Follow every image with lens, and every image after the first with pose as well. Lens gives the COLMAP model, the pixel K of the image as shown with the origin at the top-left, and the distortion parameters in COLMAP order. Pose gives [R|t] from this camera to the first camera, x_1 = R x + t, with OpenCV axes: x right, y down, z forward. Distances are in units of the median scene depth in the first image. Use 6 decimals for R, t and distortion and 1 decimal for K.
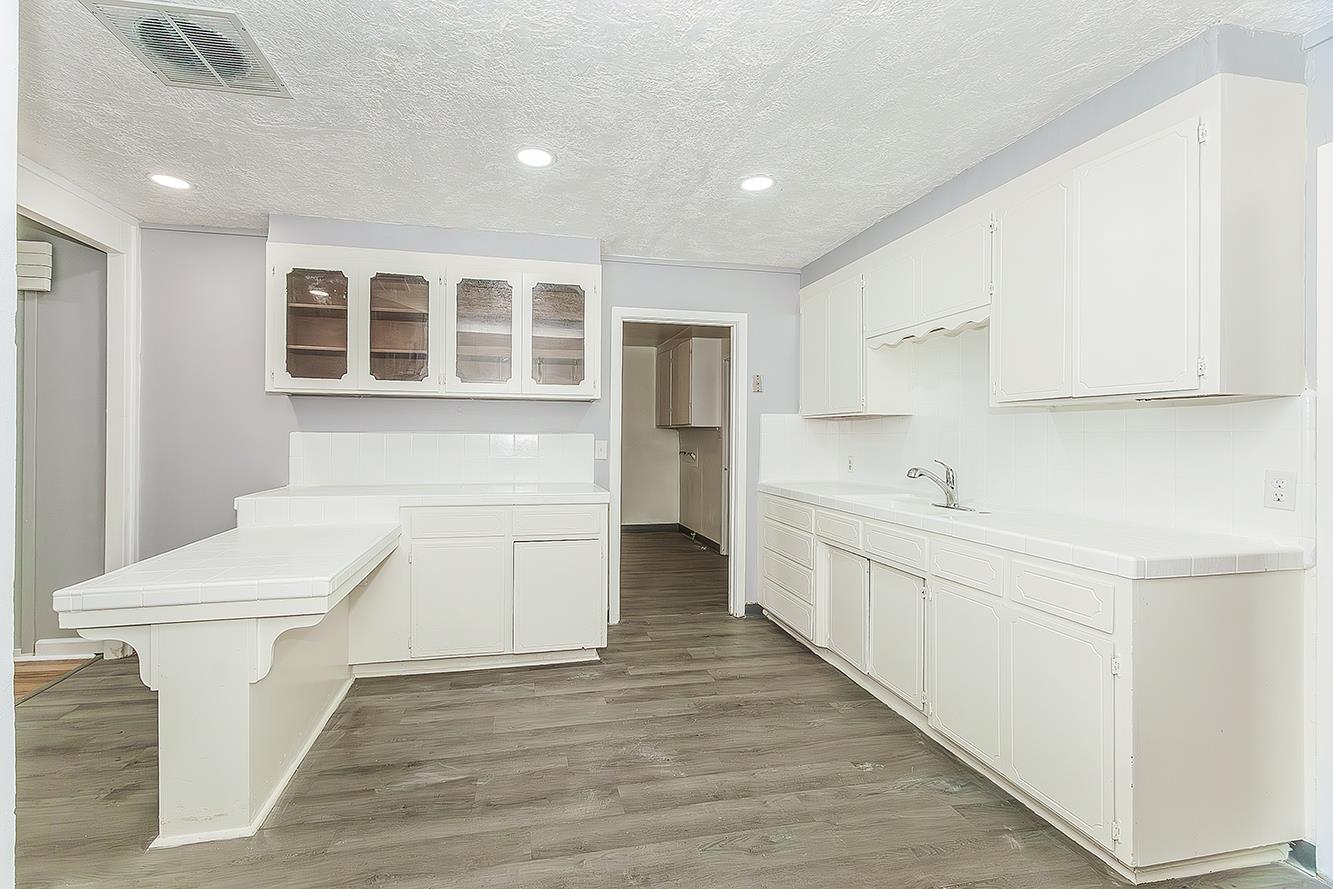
lens RADIAL K [[558.1, 0, 617.4], [0, 558.1, 437.1], [0, 0, 1]] dist [-0.001024, 0.001787]
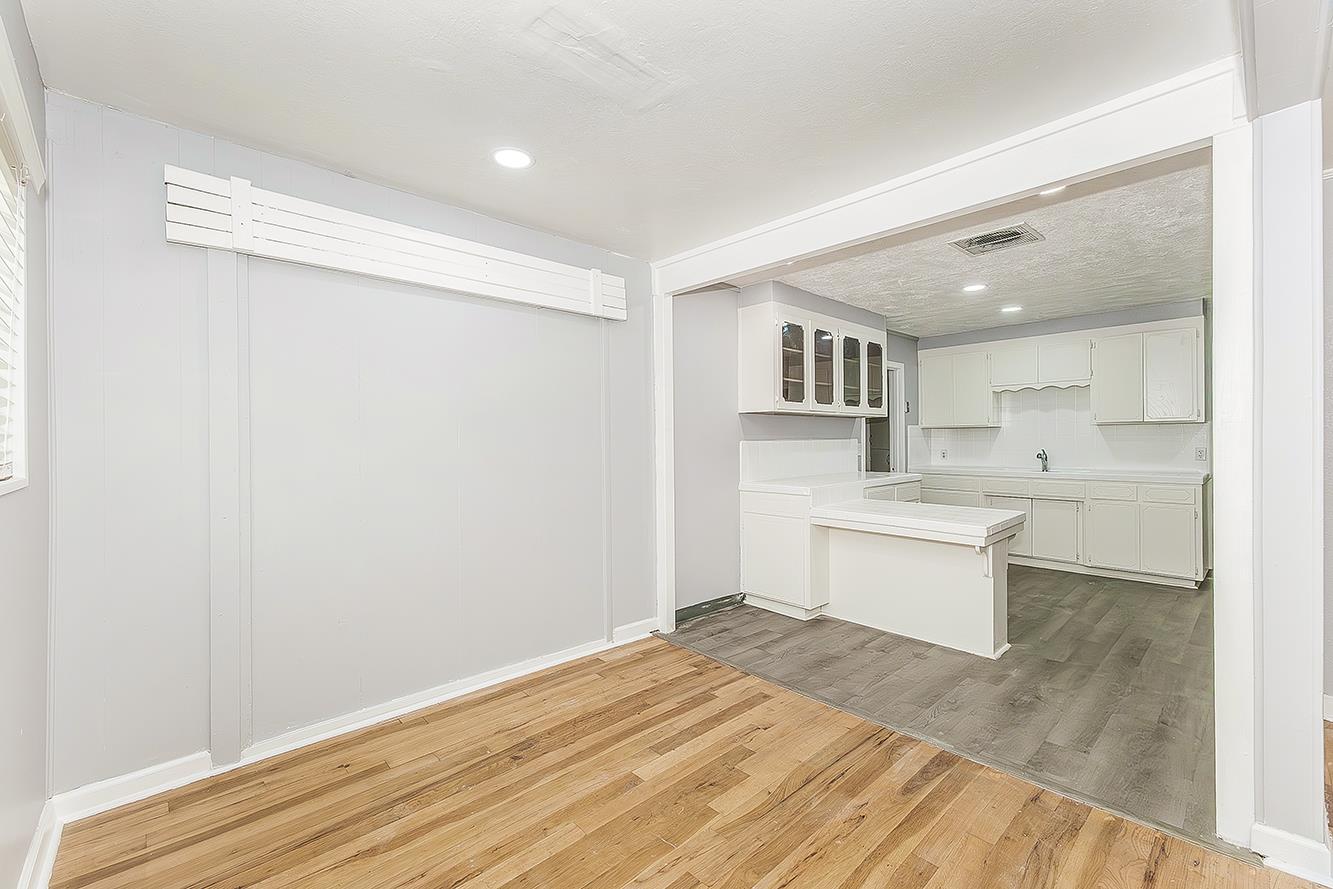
lens RADIAL K [[558.1, 0, 661.1], [0, 558.1, 437.2], [0, 0, 1]] dist [-0.001024, 0.001787]
pose [[0.839940, -0.014888, 0.542475, -2.082502], [0.020355, 0.999784, -0.004079, -0.026004], [-0.542297, 0.014468, 0.840062, 0.019735]]
